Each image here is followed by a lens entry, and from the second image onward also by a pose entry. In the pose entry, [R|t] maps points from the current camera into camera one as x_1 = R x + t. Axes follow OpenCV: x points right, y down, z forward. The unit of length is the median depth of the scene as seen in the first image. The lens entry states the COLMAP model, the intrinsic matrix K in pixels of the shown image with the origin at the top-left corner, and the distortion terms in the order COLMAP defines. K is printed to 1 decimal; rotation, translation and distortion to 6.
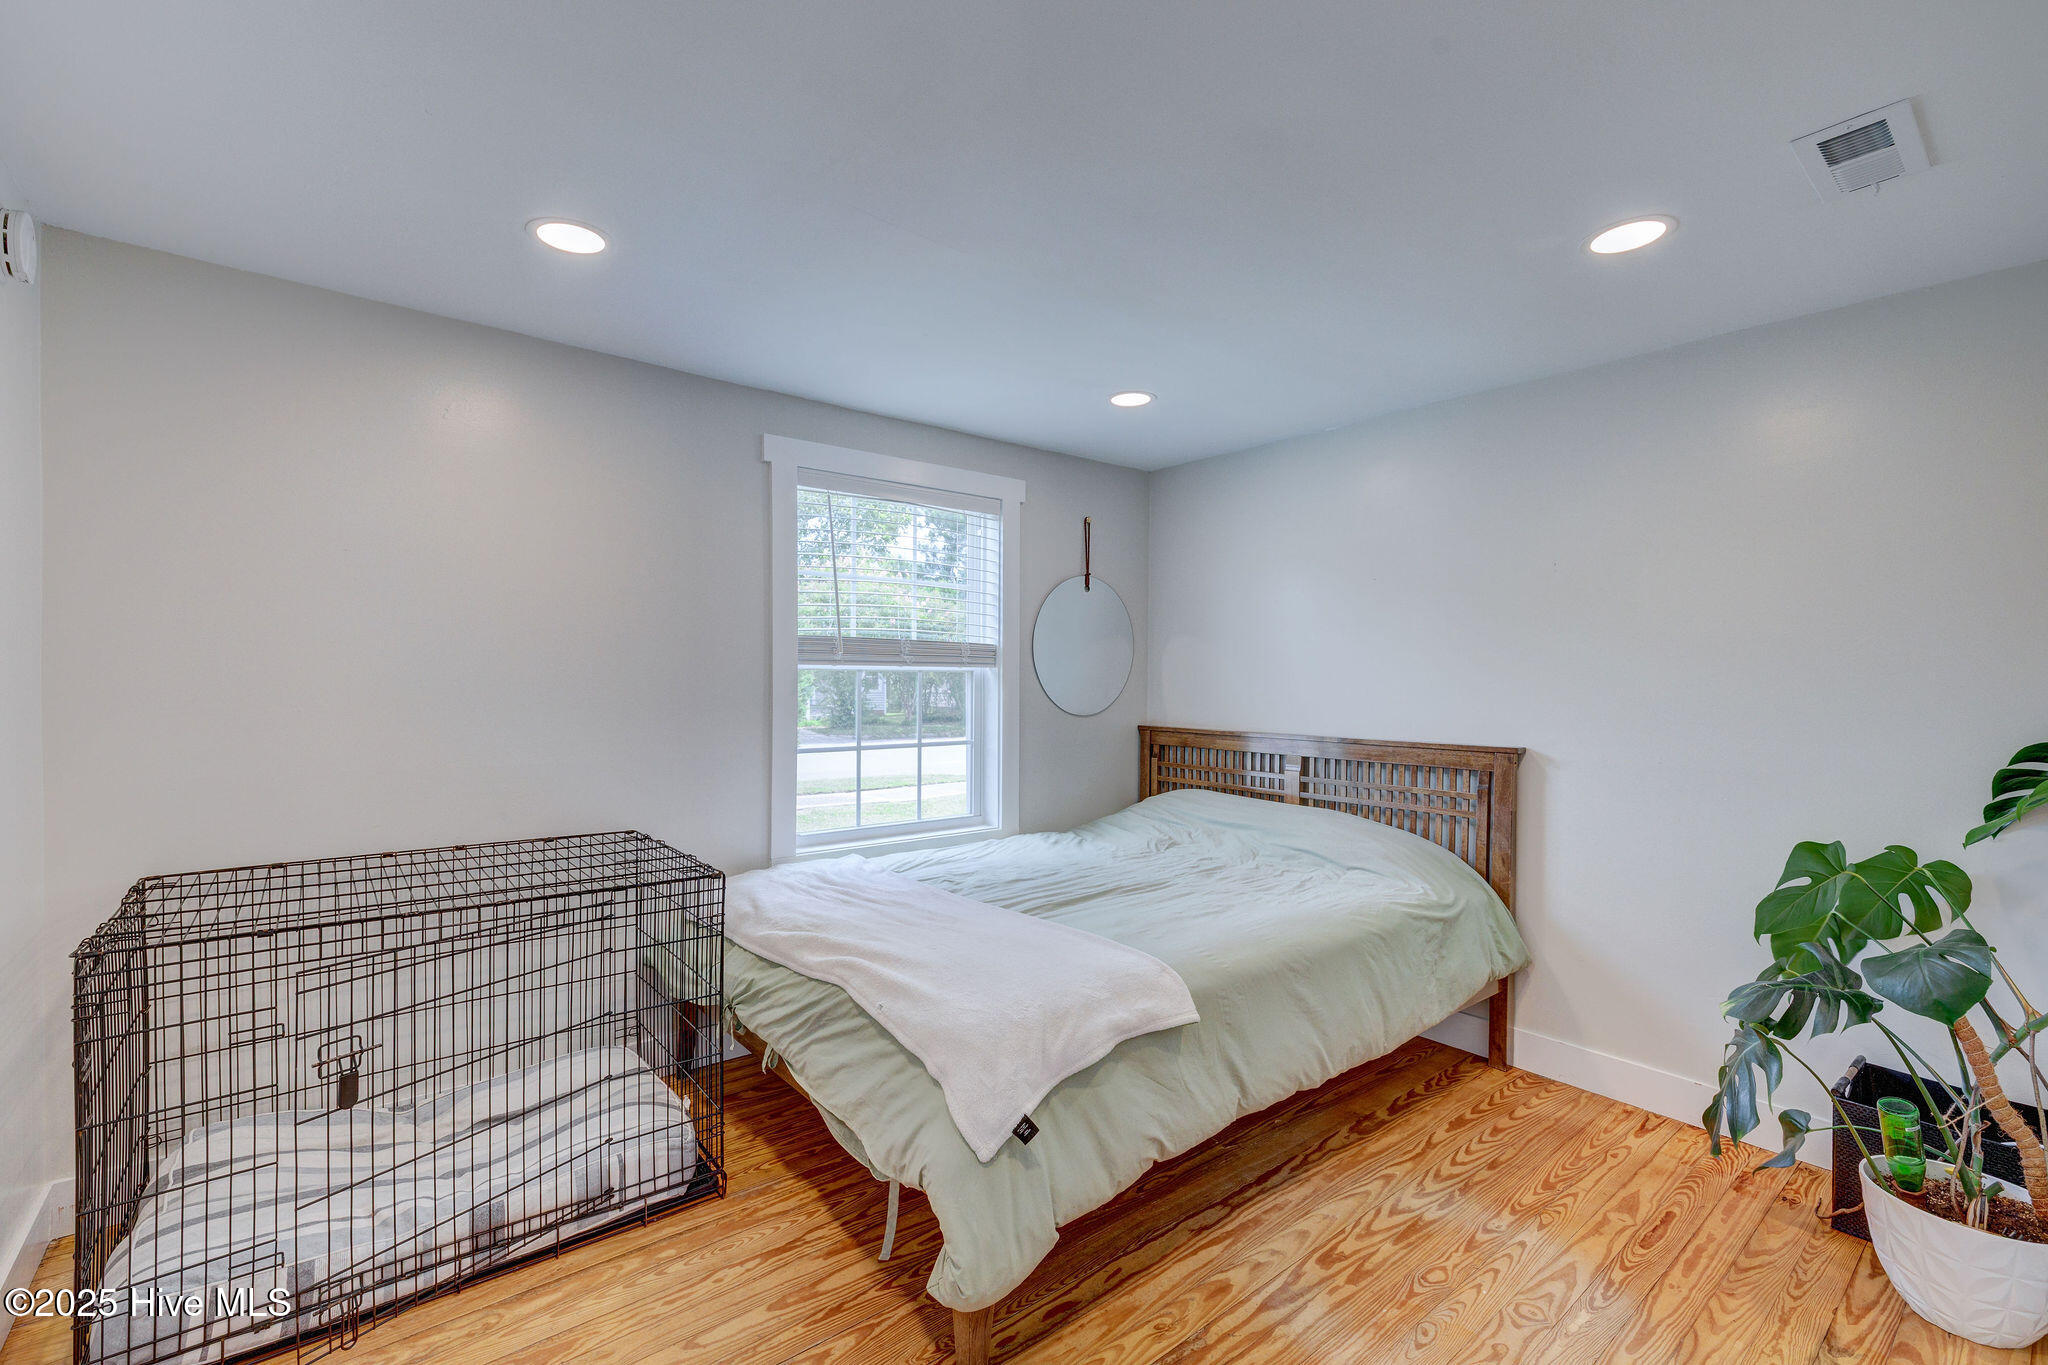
lens RADIAL K [[873.2, 0, 1017.8], [0, 873.2, 693.3], [0, 0, 1]] dist [0.002393, -0.000589]
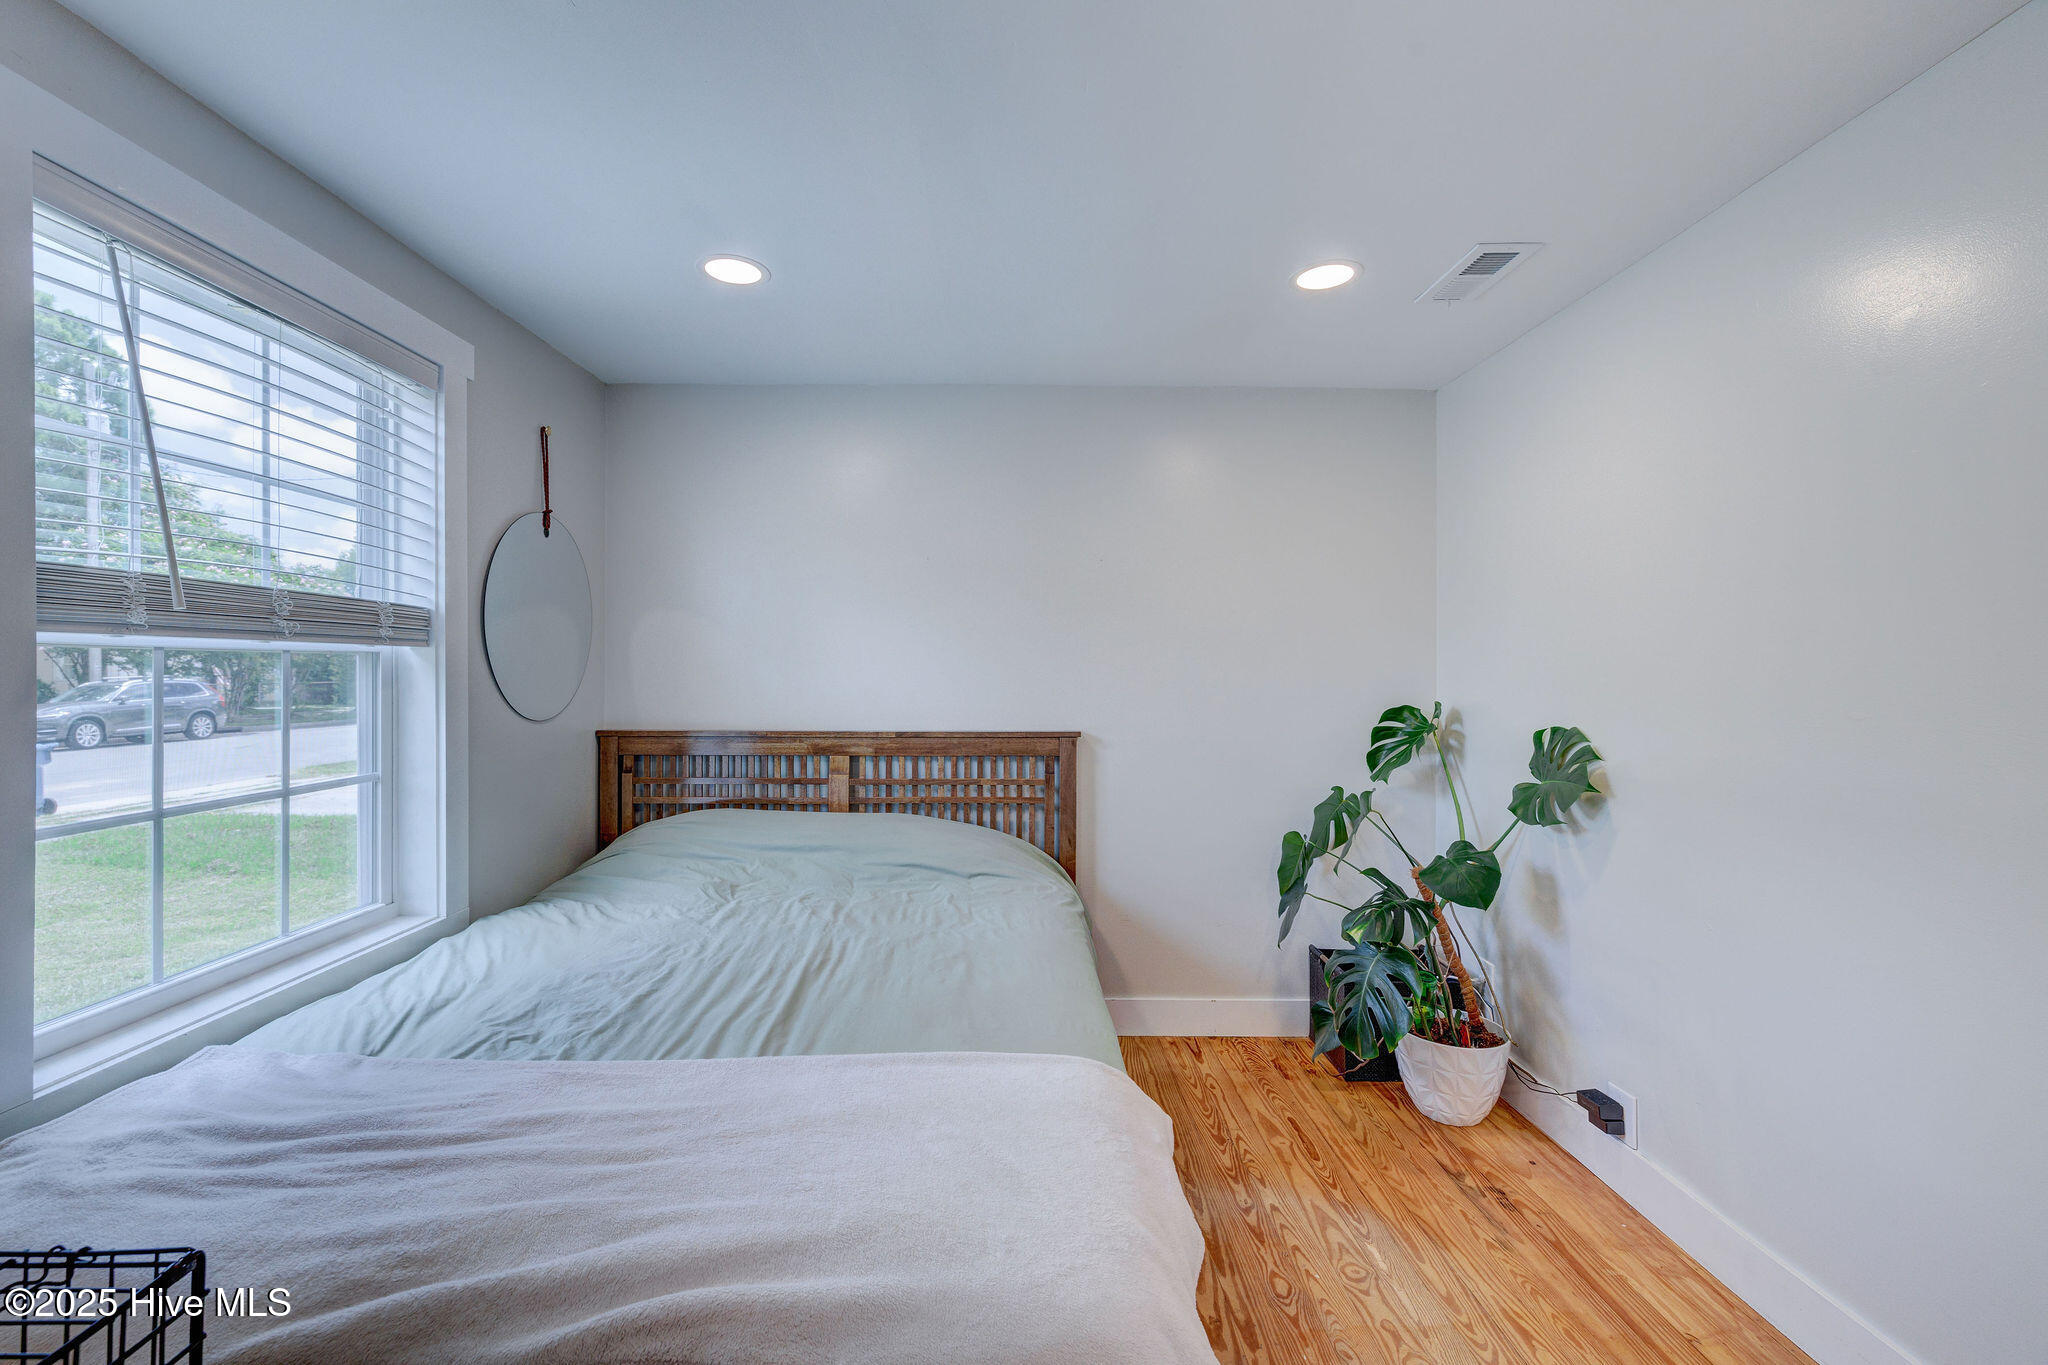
lens RADIAL K [[873.2, 0, 1014.0], [0, 873.2, 673.1], [0, 0, 1]] dist [0.002393, -0.000589]
pose [[0.629682, -0.008433, 0.776808, -0.266467], [0.014004, 0.999902, -0.000497, -0.007133], [-0.776727, 0.011192, 0.629738, 0.364901]]
